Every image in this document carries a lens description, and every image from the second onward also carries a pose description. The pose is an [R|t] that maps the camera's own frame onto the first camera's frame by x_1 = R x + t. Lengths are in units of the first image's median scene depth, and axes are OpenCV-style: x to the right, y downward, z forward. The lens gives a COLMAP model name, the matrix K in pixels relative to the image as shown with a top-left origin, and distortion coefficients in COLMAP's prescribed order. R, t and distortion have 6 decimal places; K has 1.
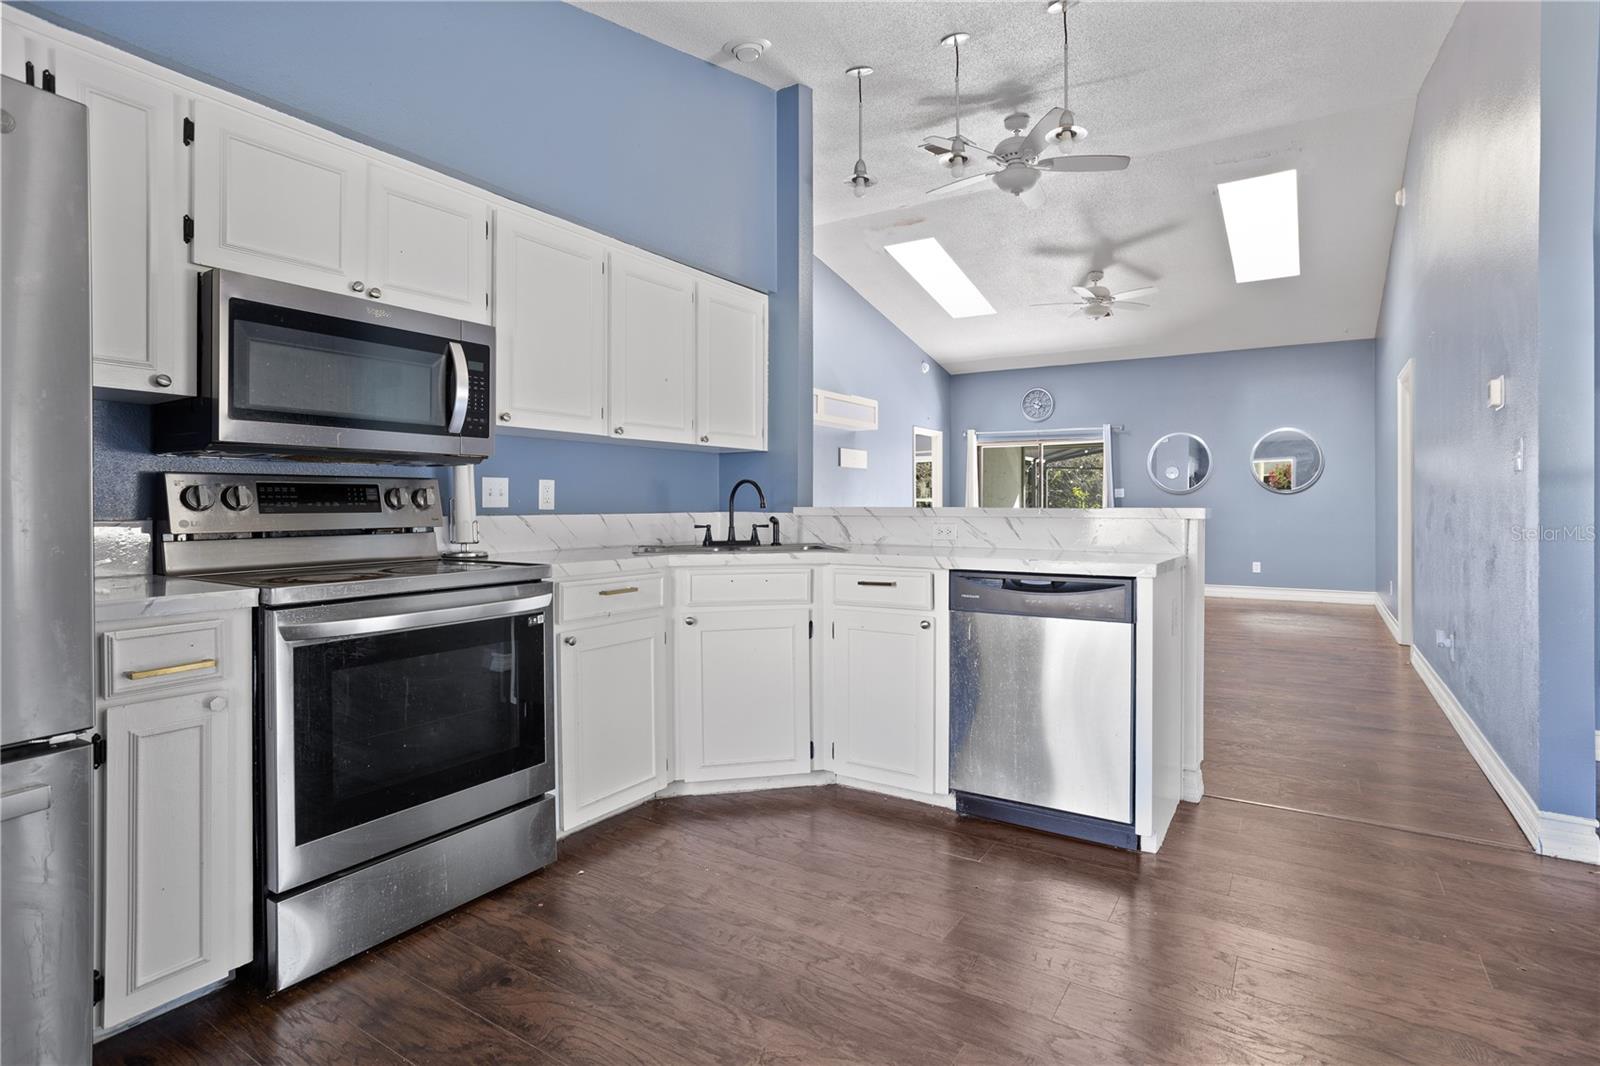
lens RADIAL K [[779.3, 0, 830.1], [0, 779.3, 503.4], [0, 0, 1]] dist [-0.029089, 0.000990]
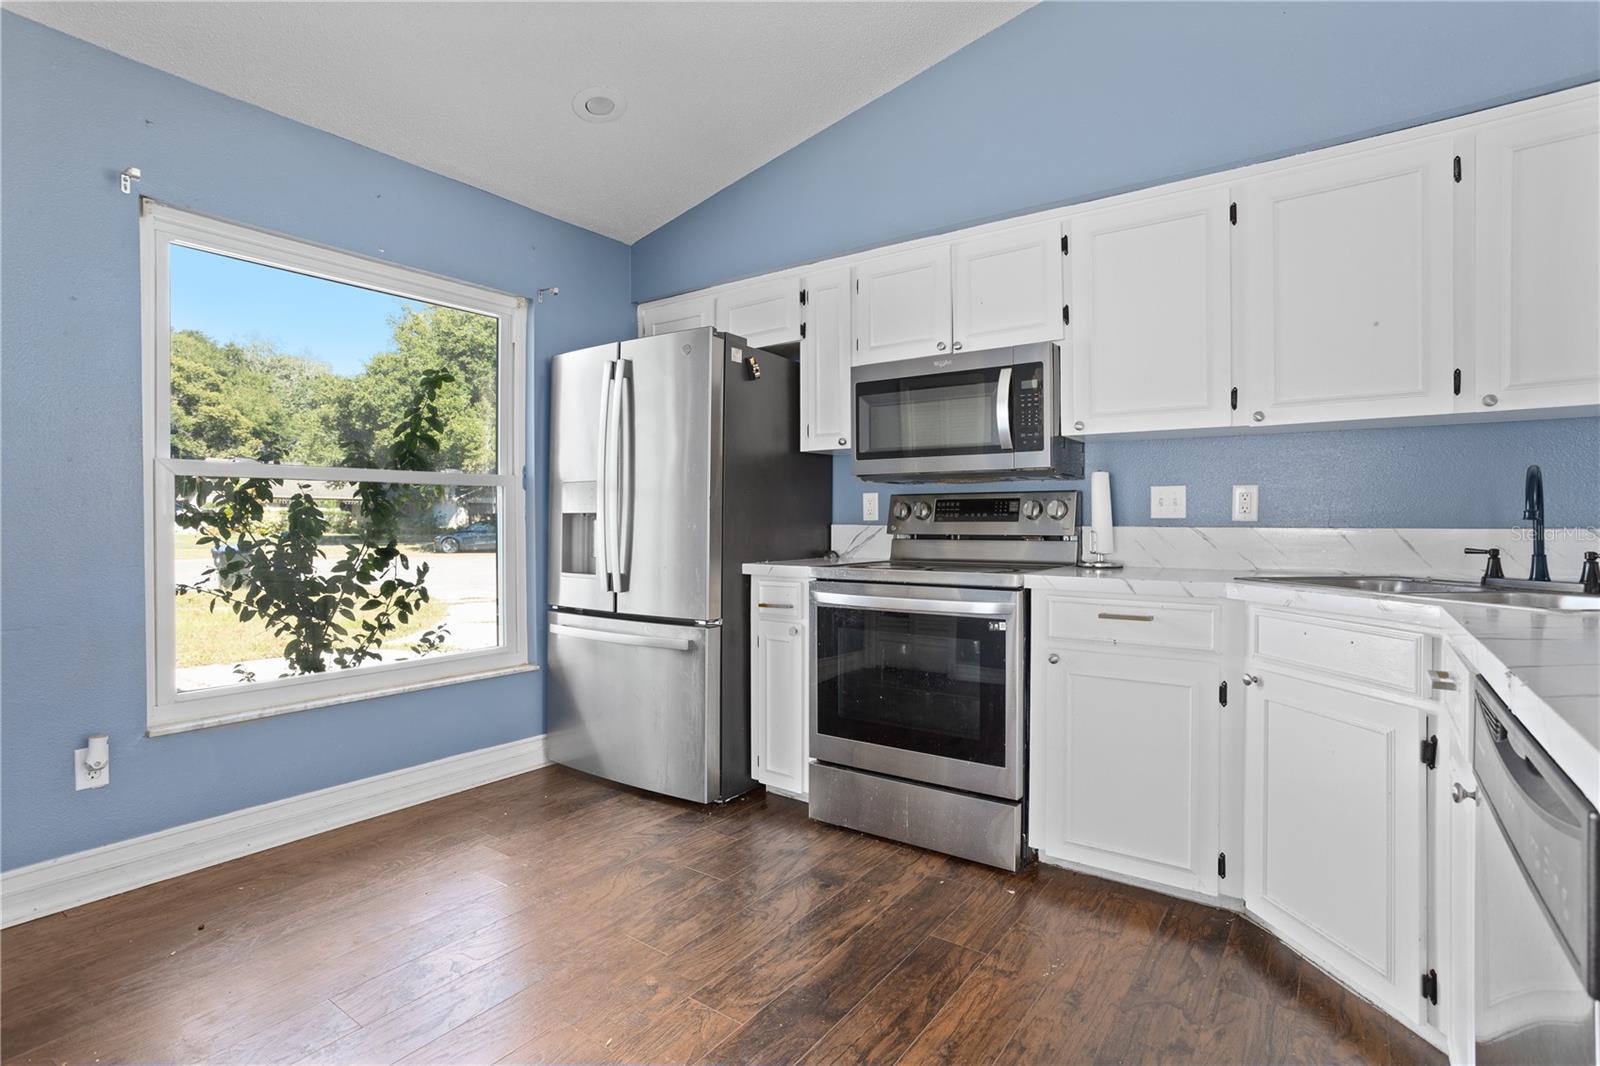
lens RADIAL K [[776.0, 0, 795.9], [0, 776.0, 523.6], [0, 0, 1]] dist [-0.031153, 0.000112]
pose [[-0.073215, 0.007367, -0.997289, 0.436997], [0.001077, 0.999973, 0.007308, 0.003882], [0.997316, -0.000540, -0.073221, 0.529234]]
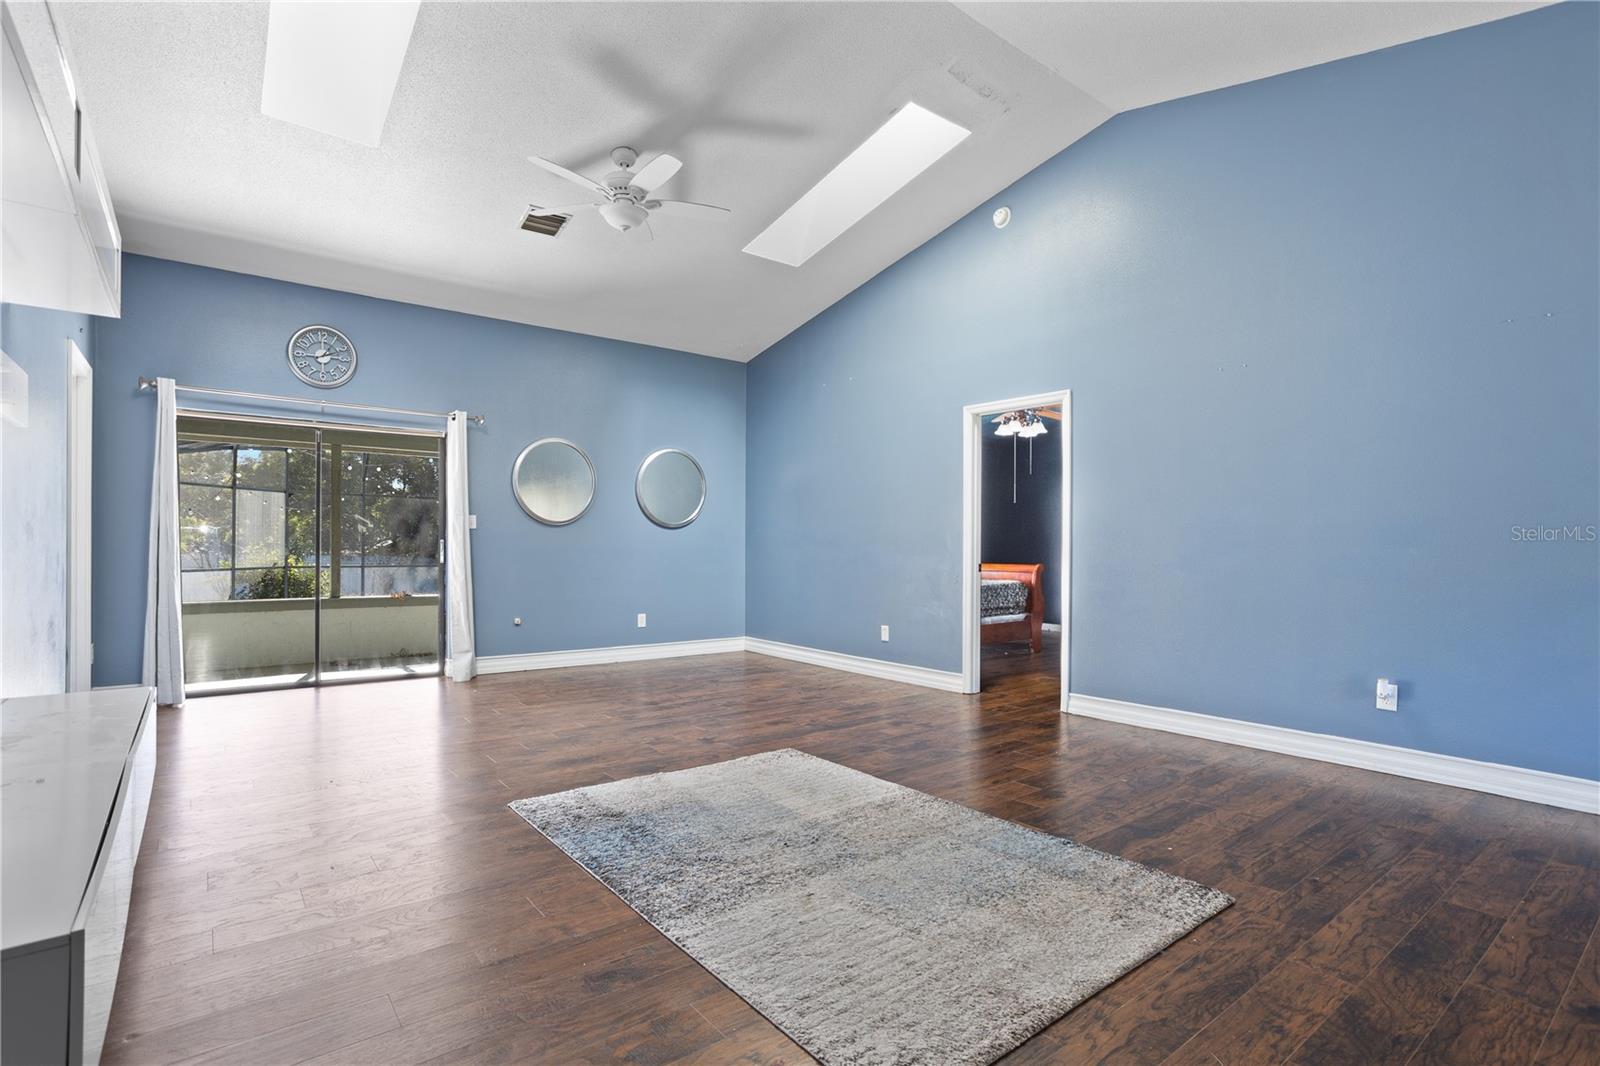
lens RADIAL K [[776.0, 0, 795.9], [0, 776.0, 523.6], [0, 0, 1]] dist [-0.031153, 0.000112]
pose [[0.345340, 0.024352, 0.938162, -0.376265], [-0.007441, 0.999703, -0.023210, 0.002694], [-0.938448, 0.001034, 0.345419, 1.574313]]
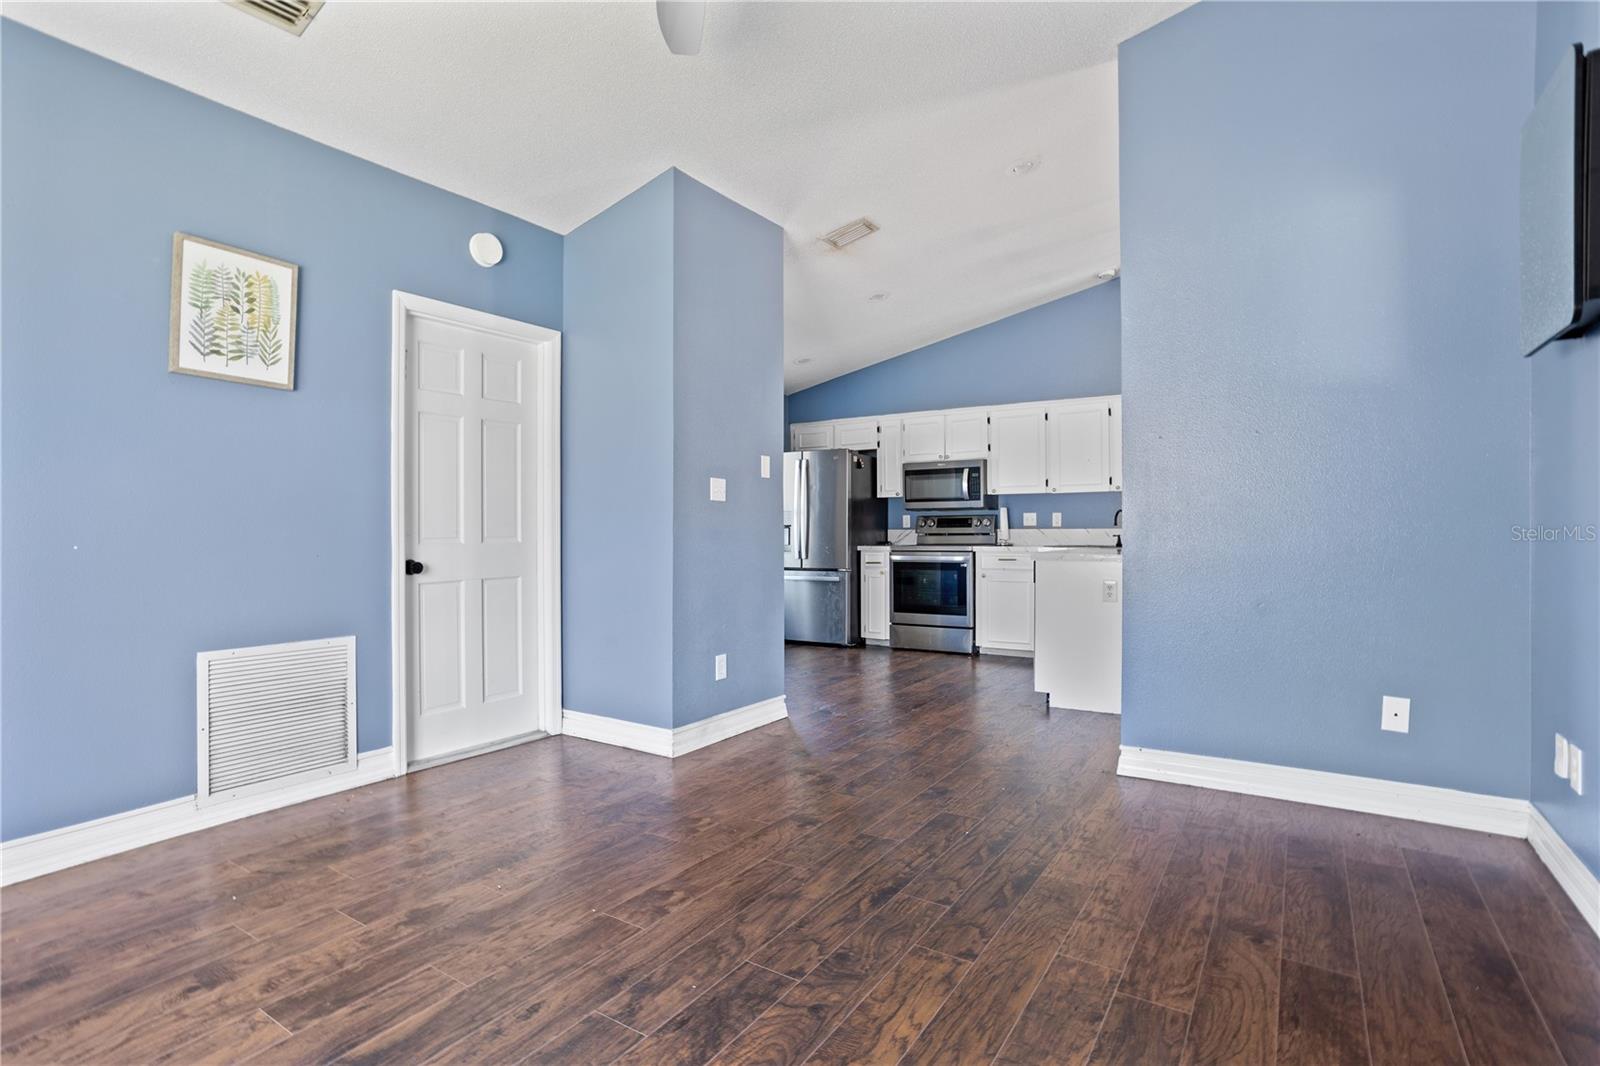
lens RADIAL K [[782.4, 0, 800.0], [0, 782.4, 533.0], [0, 0, 1]] dist [0.000482, 0.000084]
pose [[-0.026907, 0.006903, -0.999614, 1.649979], [0.007126, 0.999952, 0.006714, 0.005584], [0.999613, -0.006943, -0.026955, 0.311730]]
